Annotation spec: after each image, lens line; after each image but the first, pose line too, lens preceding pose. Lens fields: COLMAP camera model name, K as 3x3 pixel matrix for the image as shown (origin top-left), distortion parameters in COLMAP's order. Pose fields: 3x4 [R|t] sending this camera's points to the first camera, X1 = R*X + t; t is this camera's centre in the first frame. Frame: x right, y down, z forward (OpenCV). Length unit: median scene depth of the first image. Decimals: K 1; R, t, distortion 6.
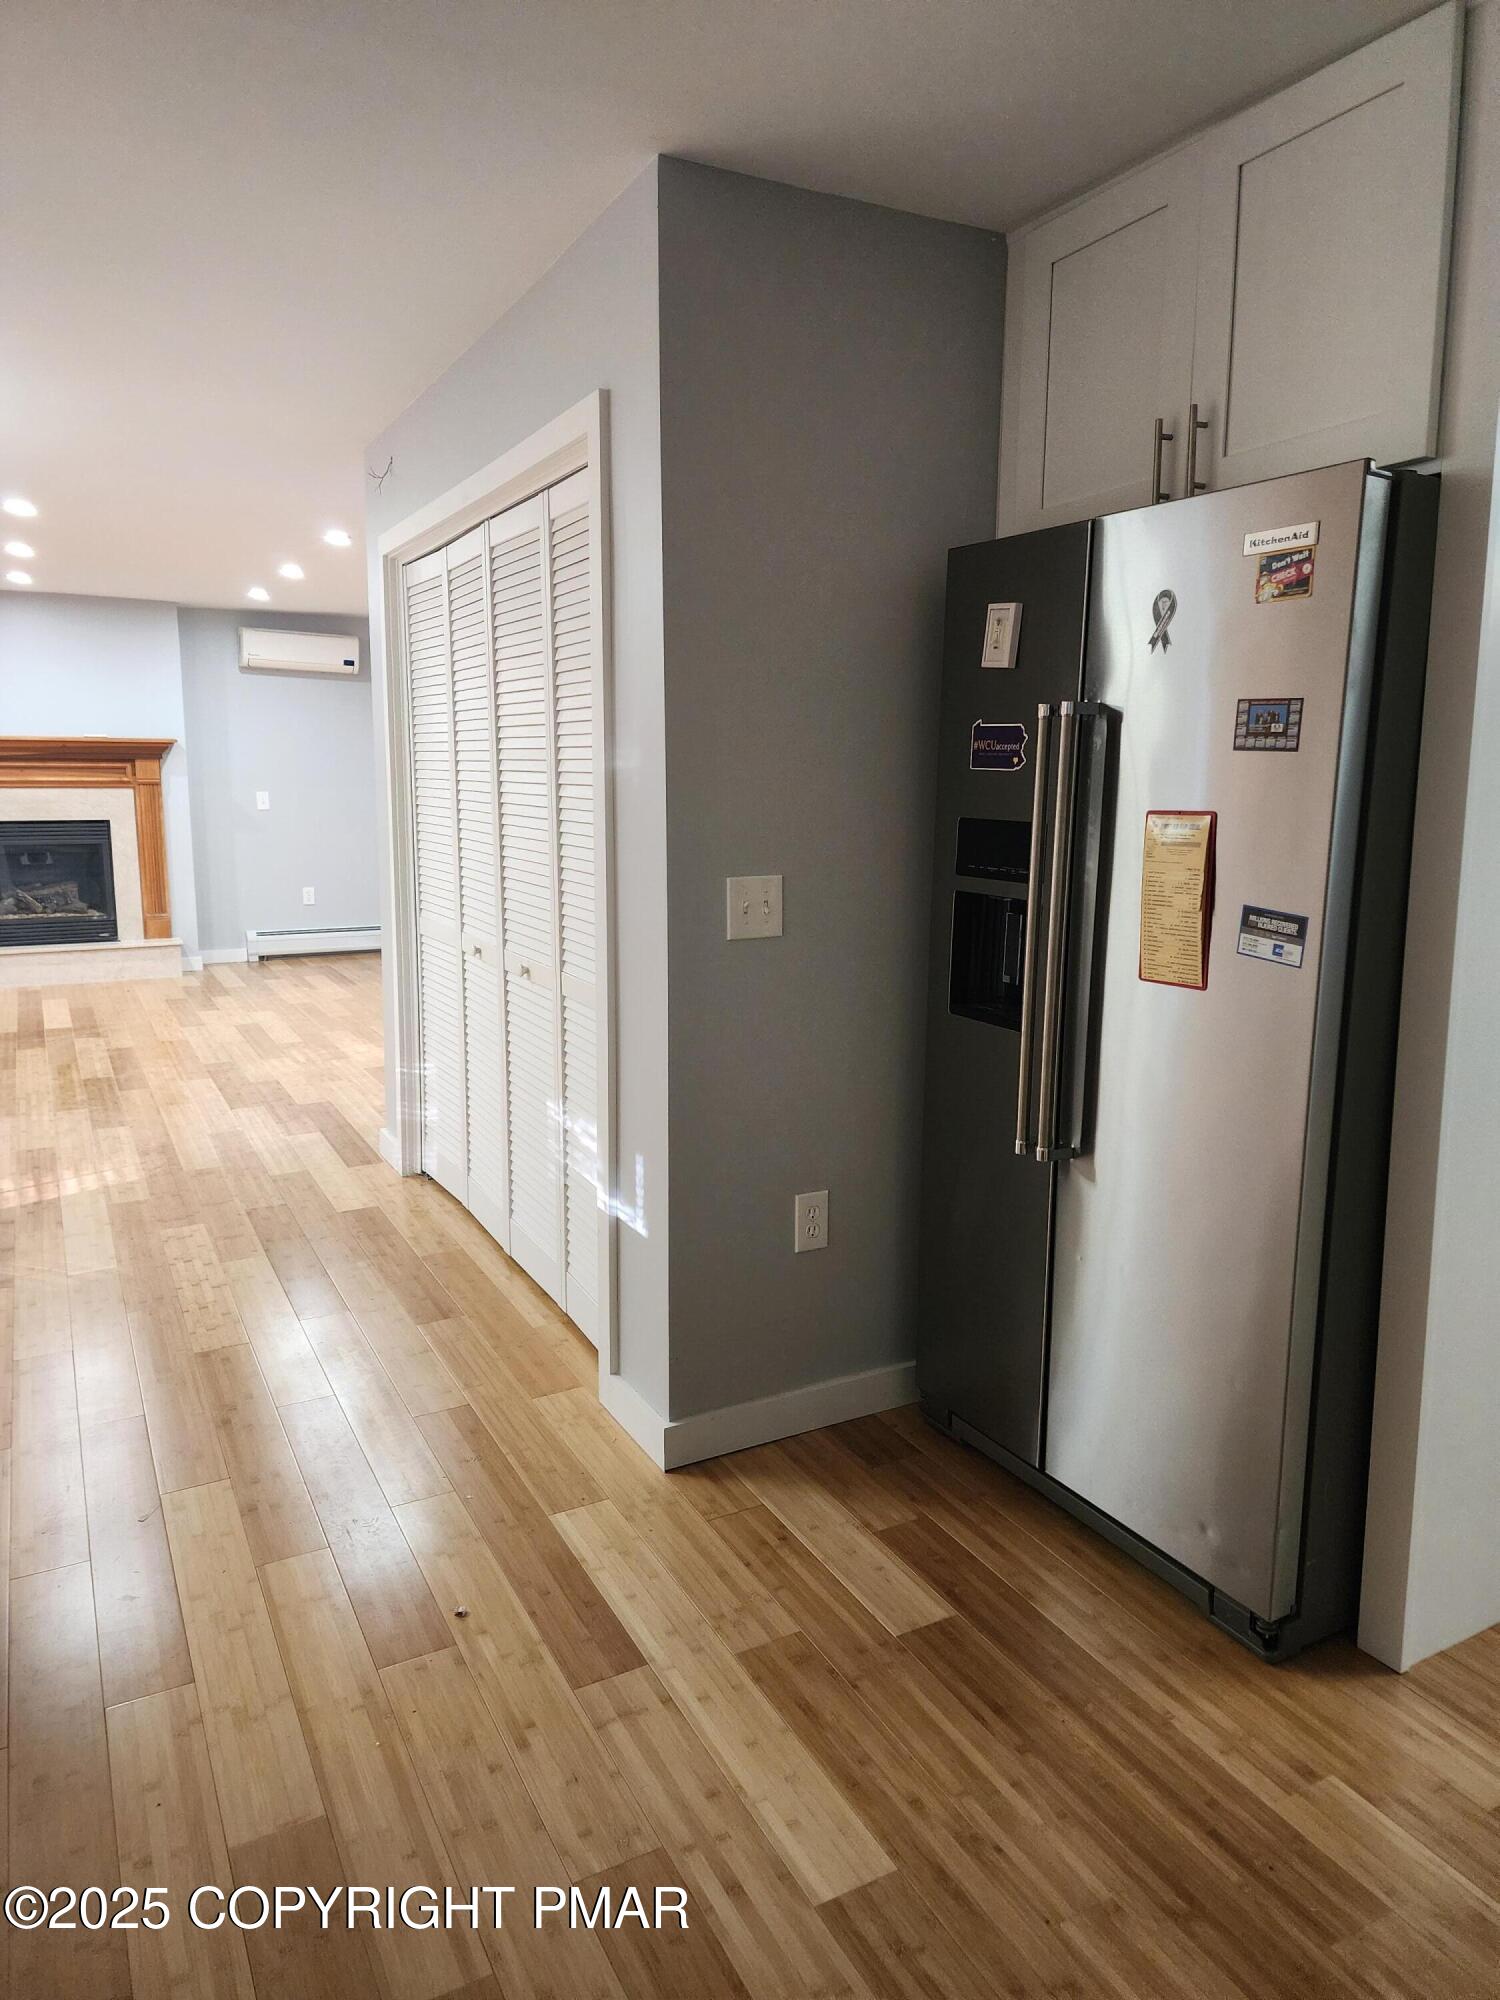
lens RADIAL K [[1335.6, 0, 743.3], [0, 1335.6, 985.5], [0, 0, 1]] dist [0.056979, -0.043403]
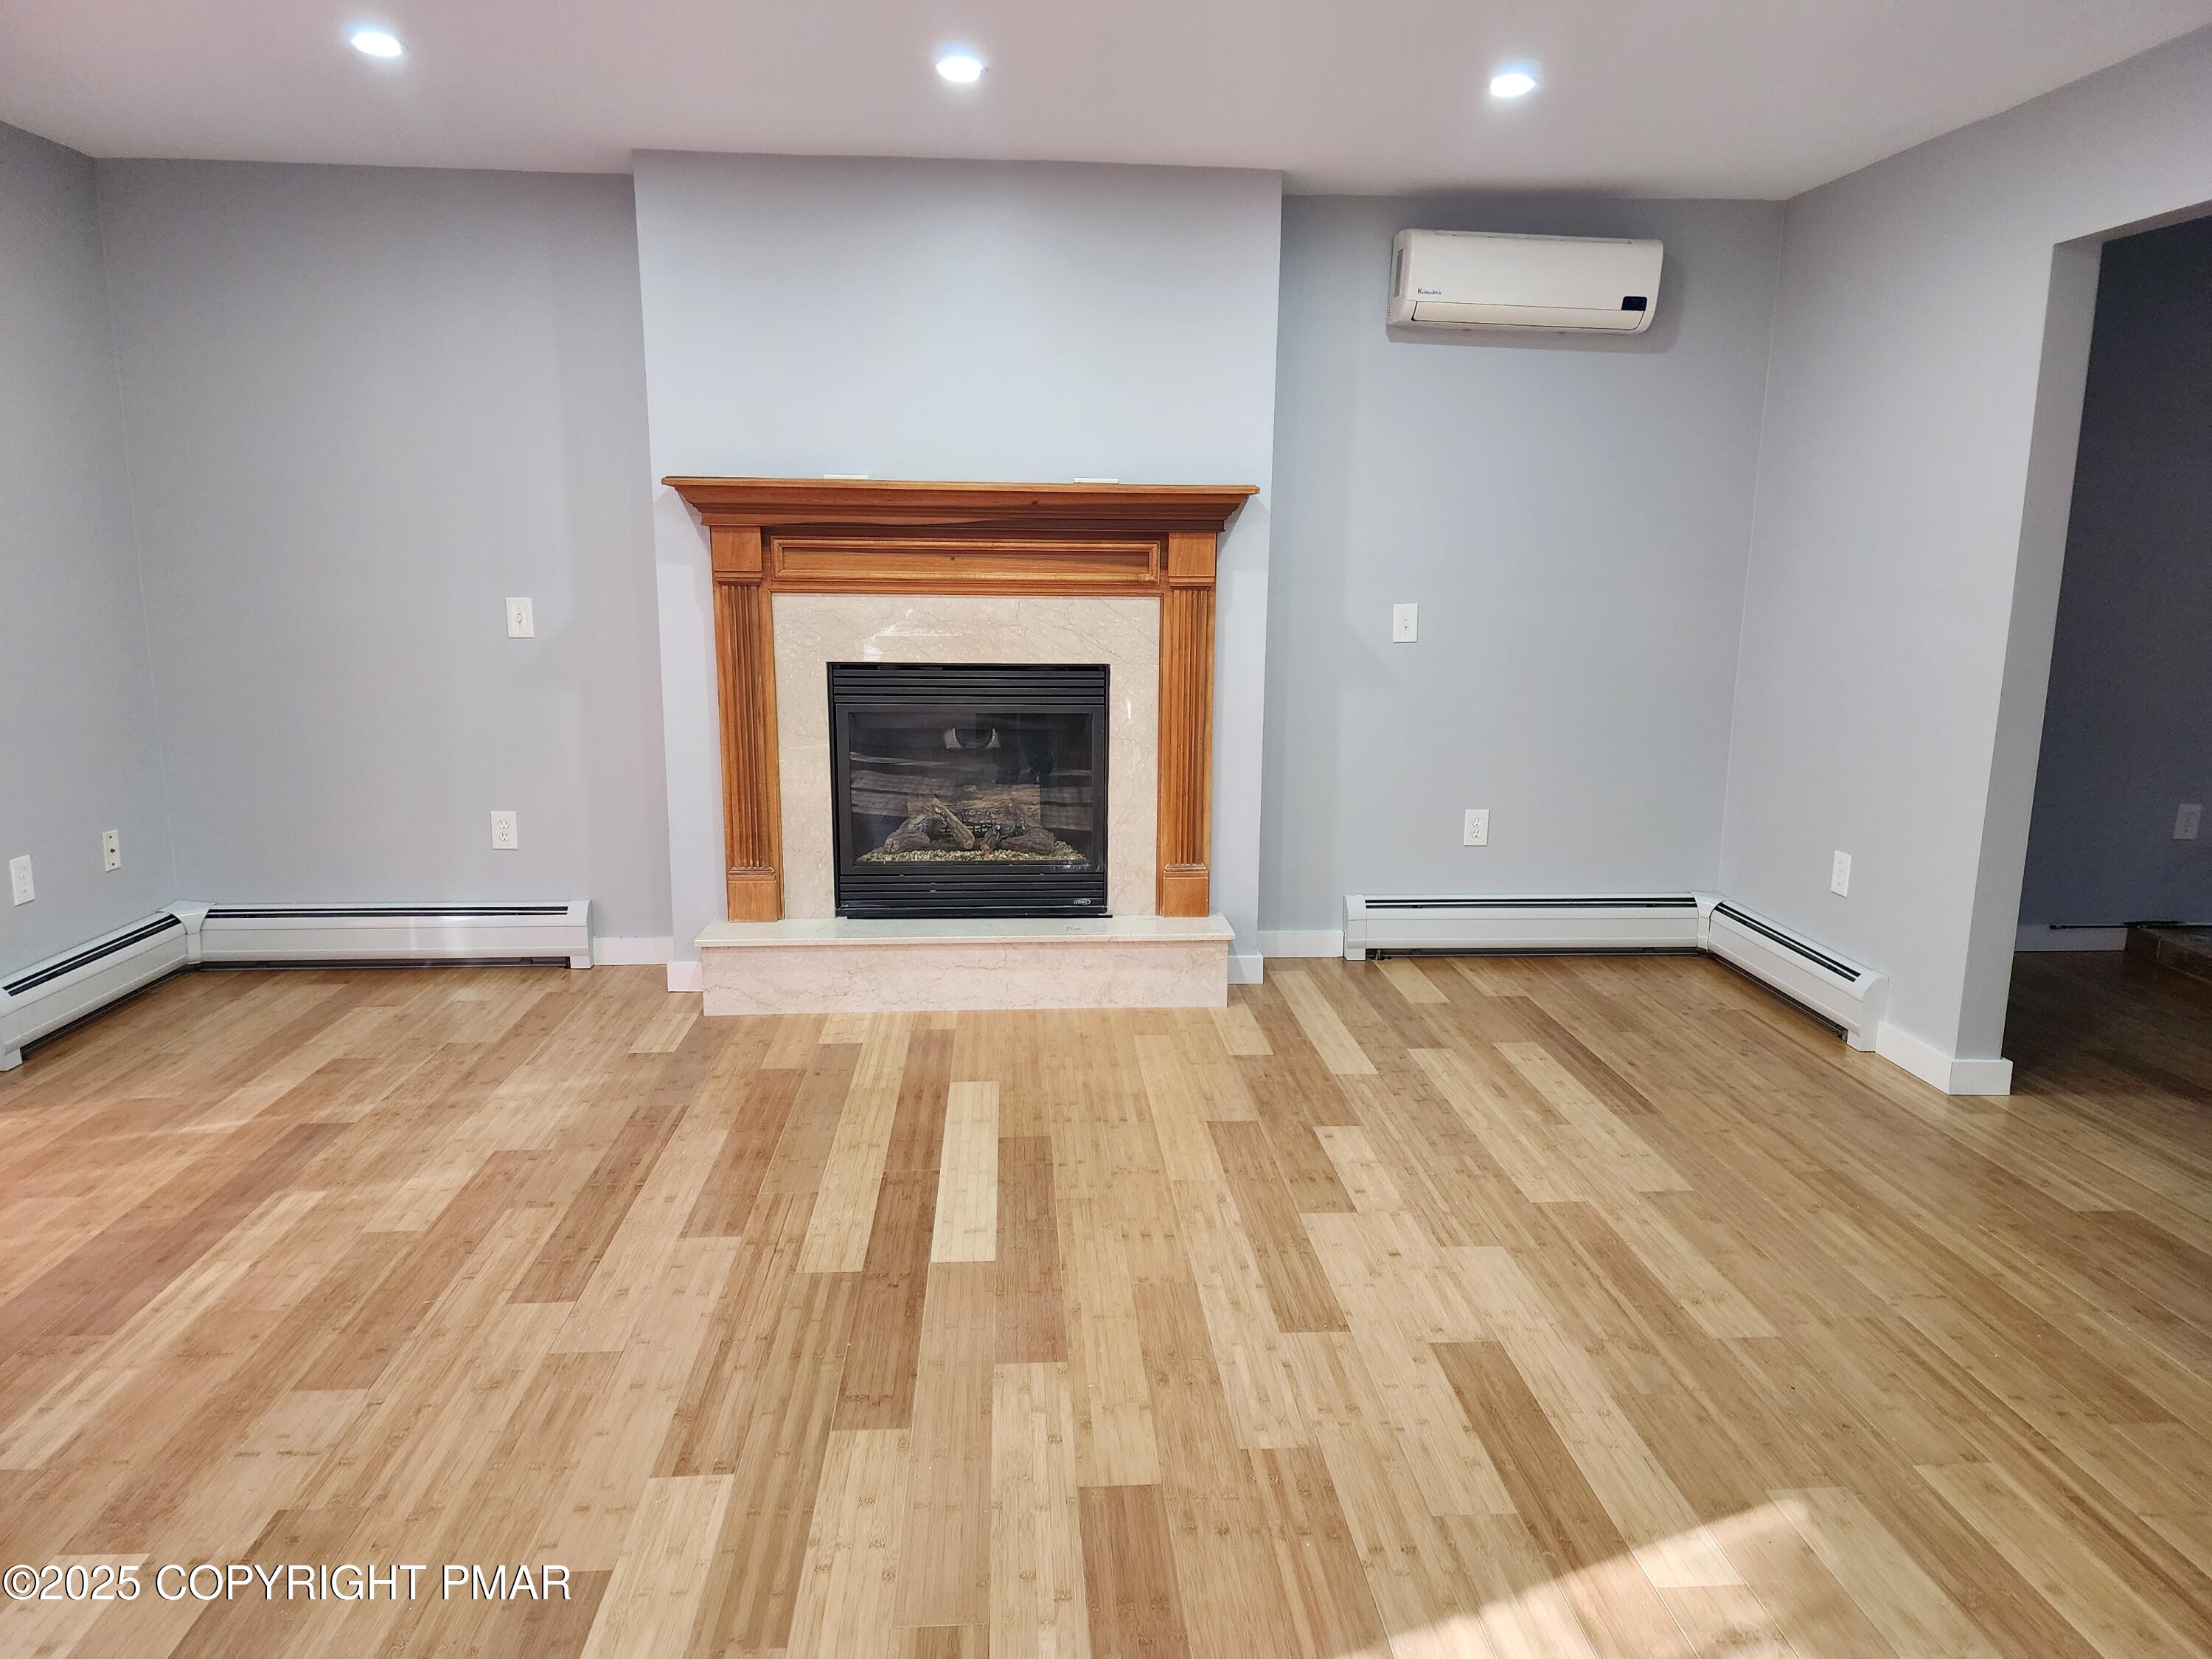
lens RADIAL K [[1477.2, 0, 1100.4], [0, 1477.2, 851.4], [0, 0, 1]] dist [0.056979, -0.043403]
pose [[0.913300, 0.080485, -0.399257, -0.258631], [-0.067417, 0.996632, 0.046692, -0.080560], [0.401670, -0.015727, 0.915649, 0.520570]]
